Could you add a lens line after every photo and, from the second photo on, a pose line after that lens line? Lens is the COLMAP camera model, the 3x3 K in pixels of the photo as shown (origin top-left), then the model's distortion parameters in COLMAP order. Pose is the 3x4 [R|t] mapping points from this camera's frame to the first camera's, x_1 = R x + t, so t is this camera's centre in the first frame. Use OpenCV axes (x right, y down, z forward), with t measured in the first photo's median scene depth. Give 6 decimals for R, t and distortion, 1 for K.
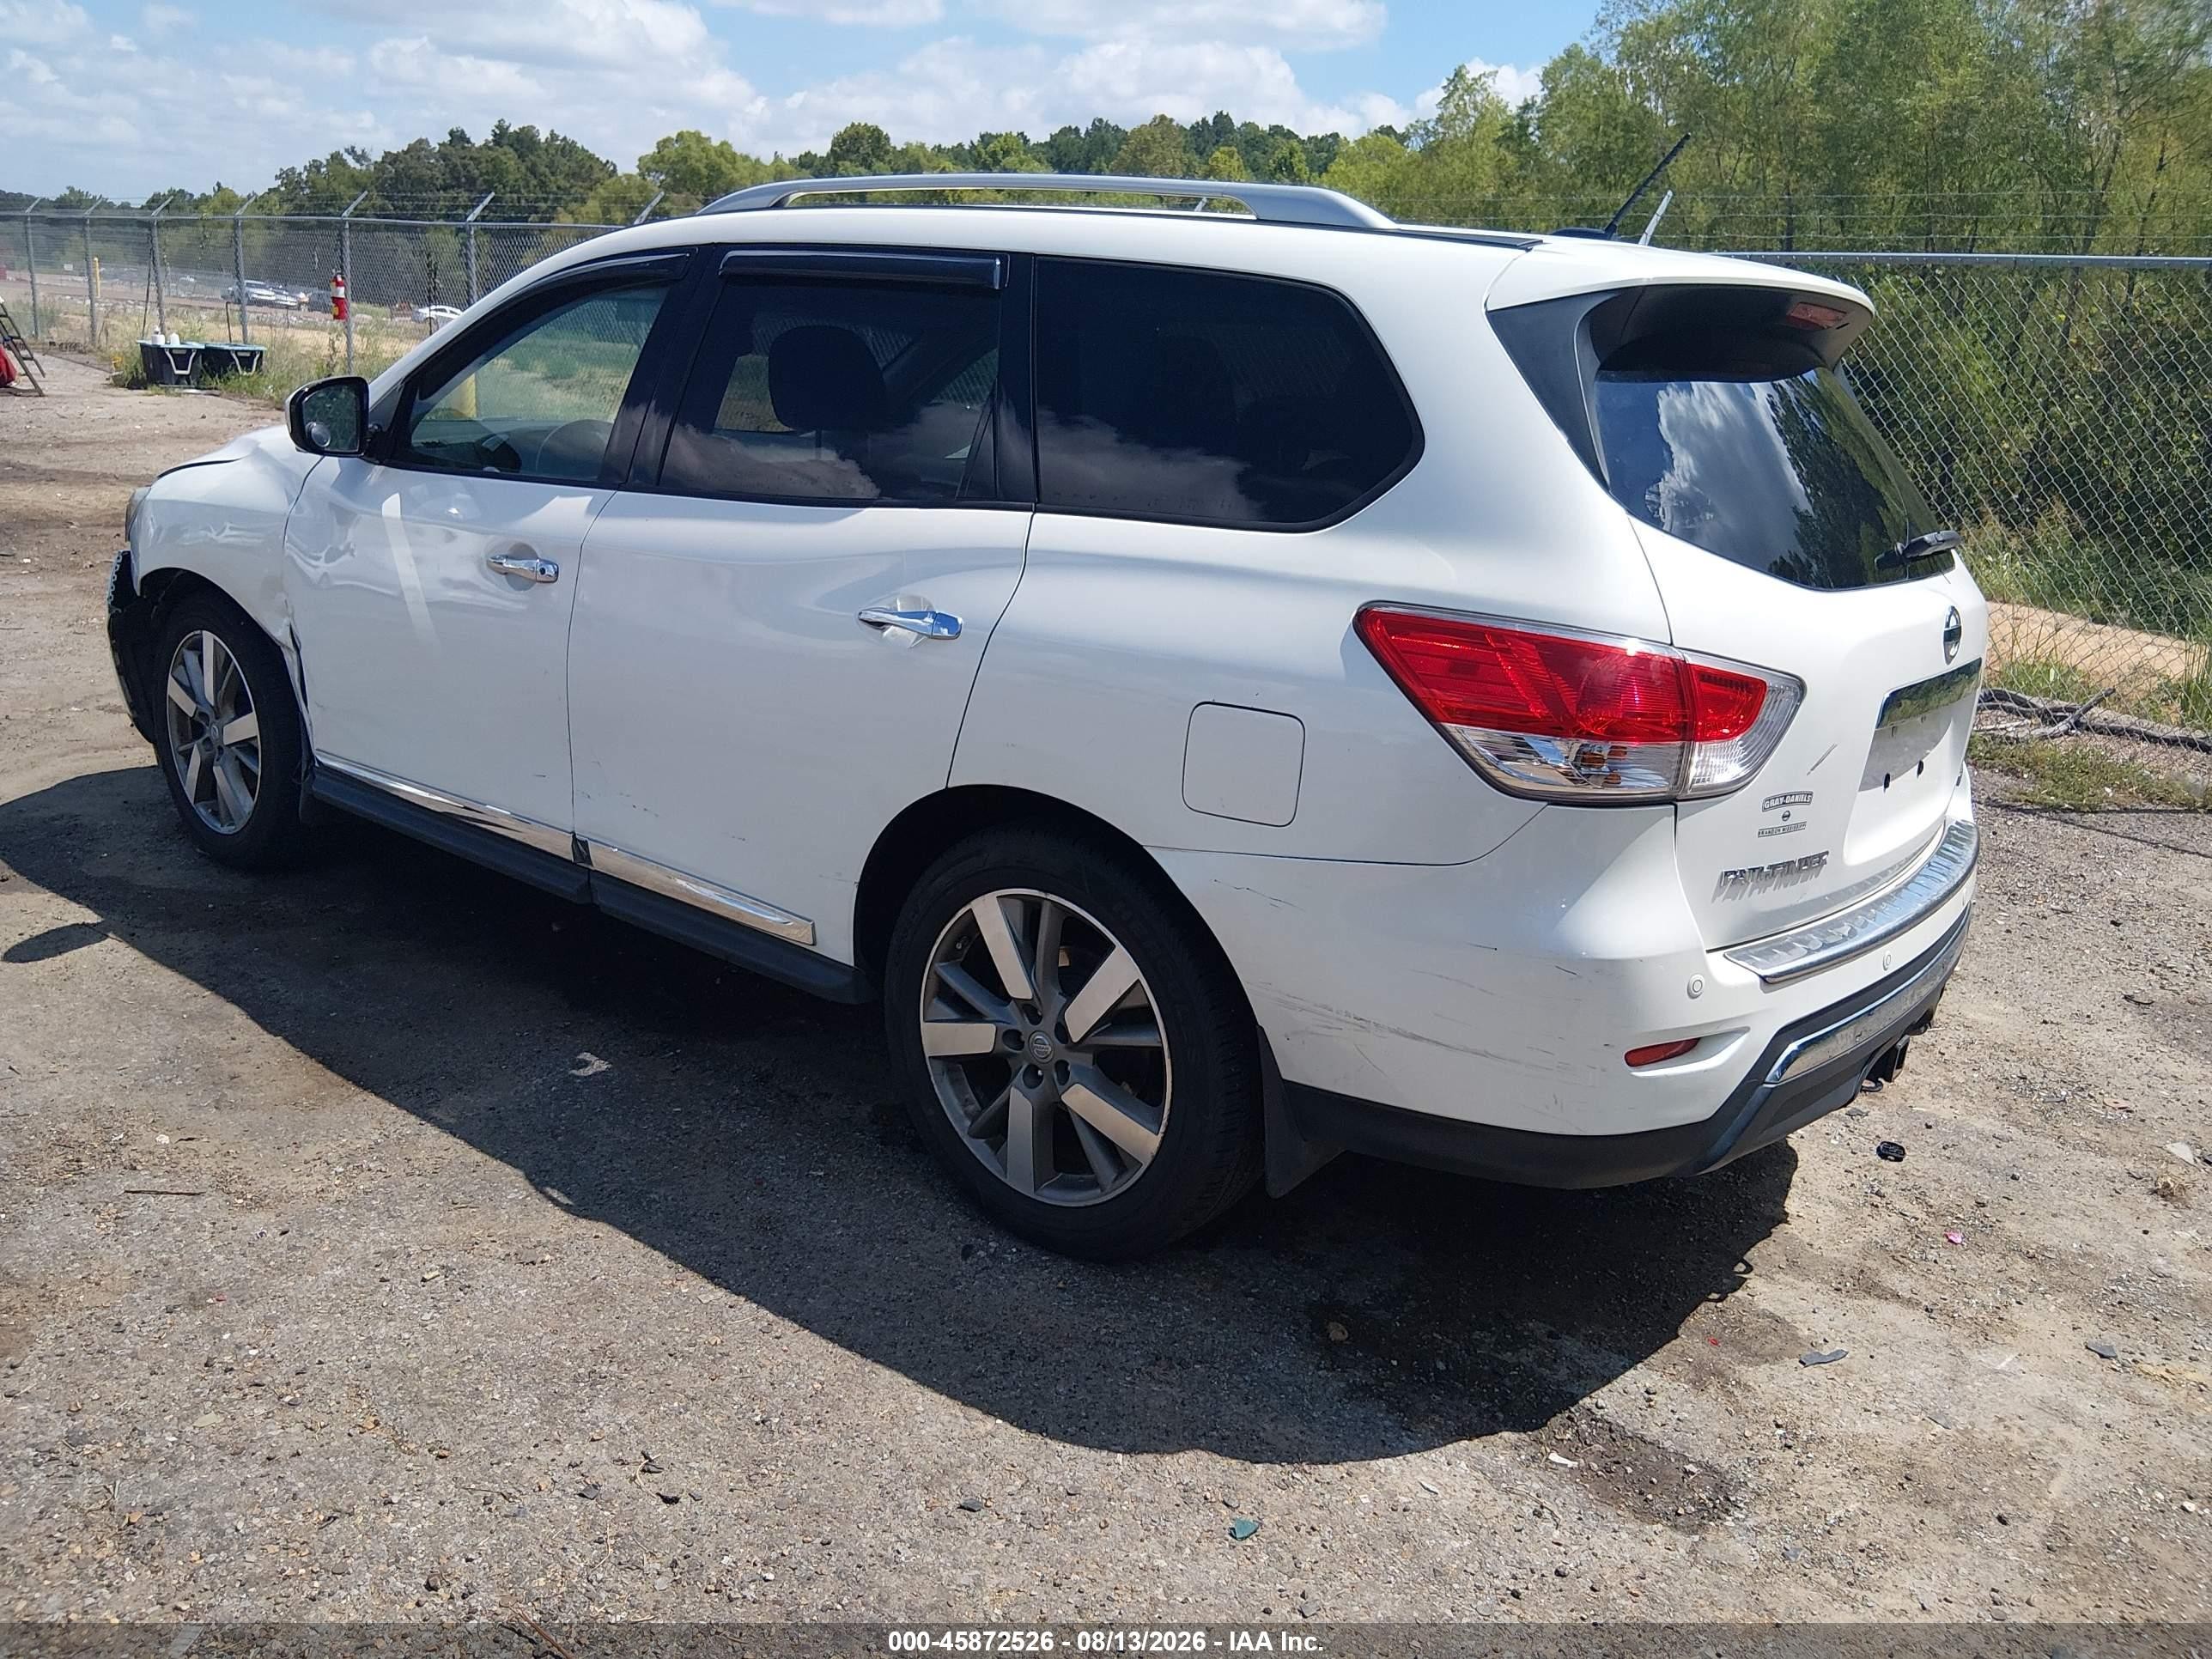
lens RADIAL K [[1879.5, 0, 1027.5], [0, 1879.5, 832.9], [0, 0, 1]] dist [0.006716, -0.008336]
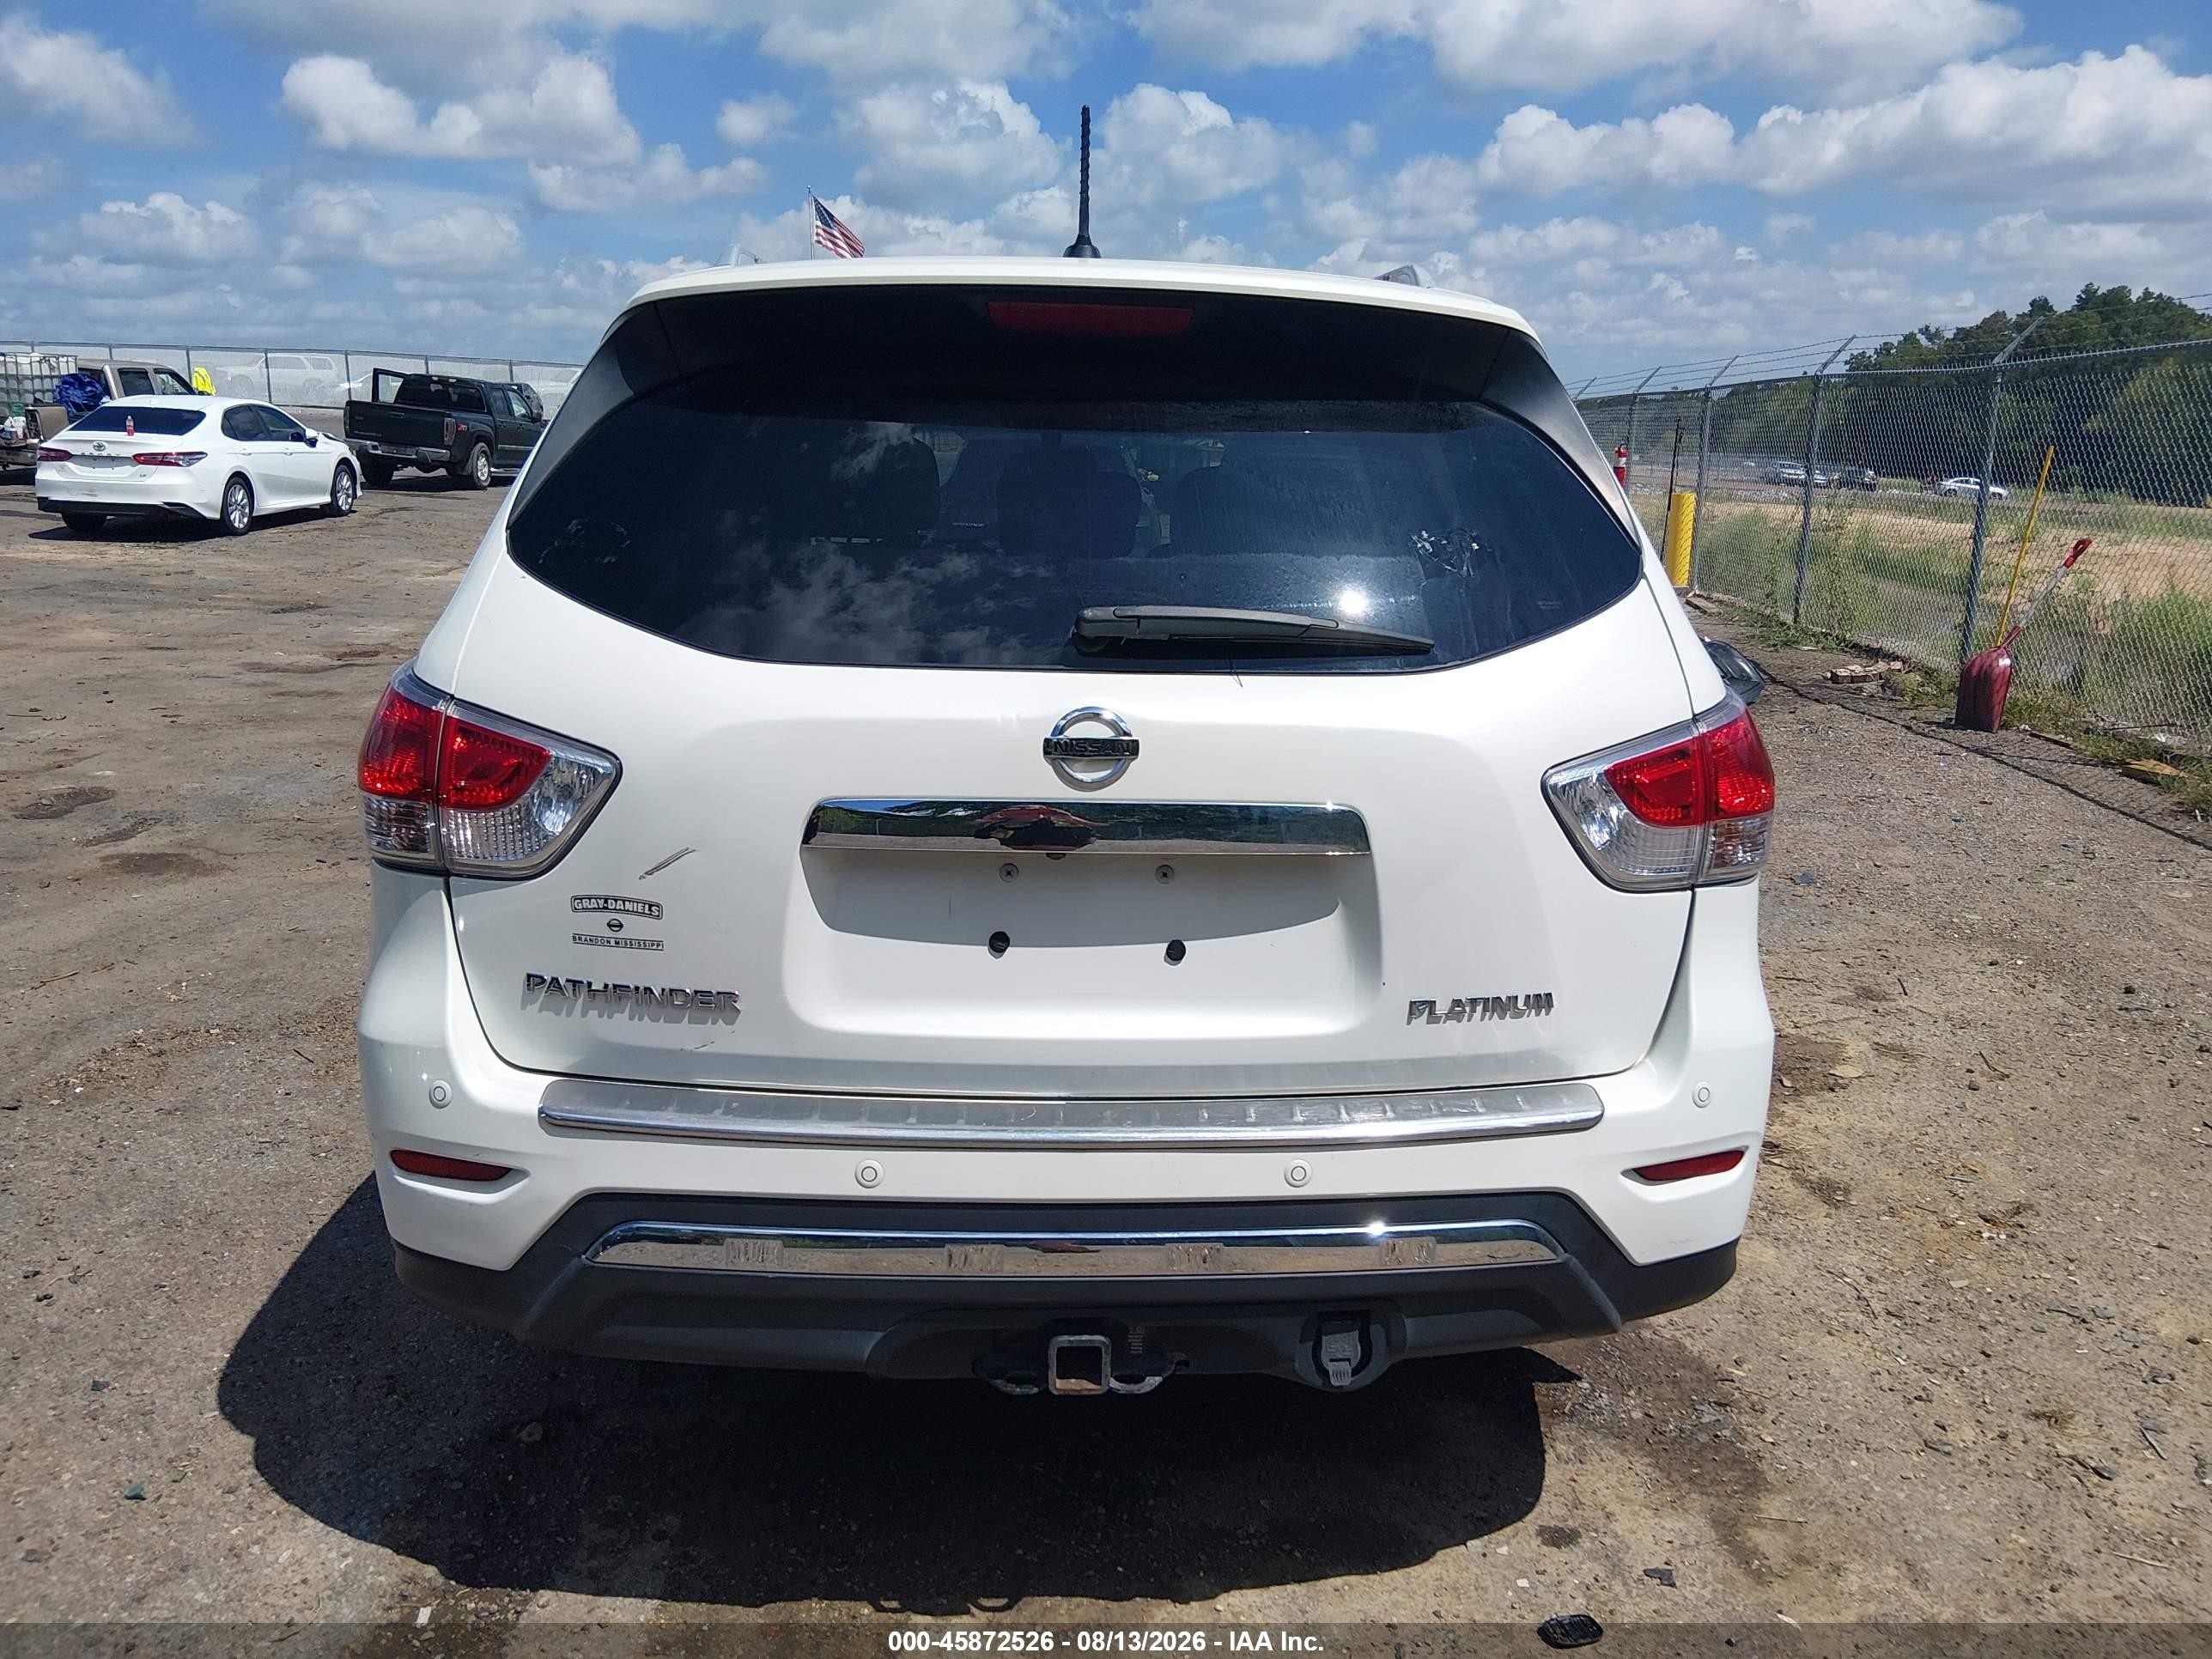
lens RADIAL K [[1813.5, 0, 1076.4], [0, 1813.5, 821.0], [0, 0, 1]] dist [0.031623, -0.068454]
pose [[0.628472, 0.110249, -0.769979, 0.129876], [-0.186320, 0.982423, -0.011410, -0.009345], [0.755187, 0.150633, 0.637967, 0.075725]]
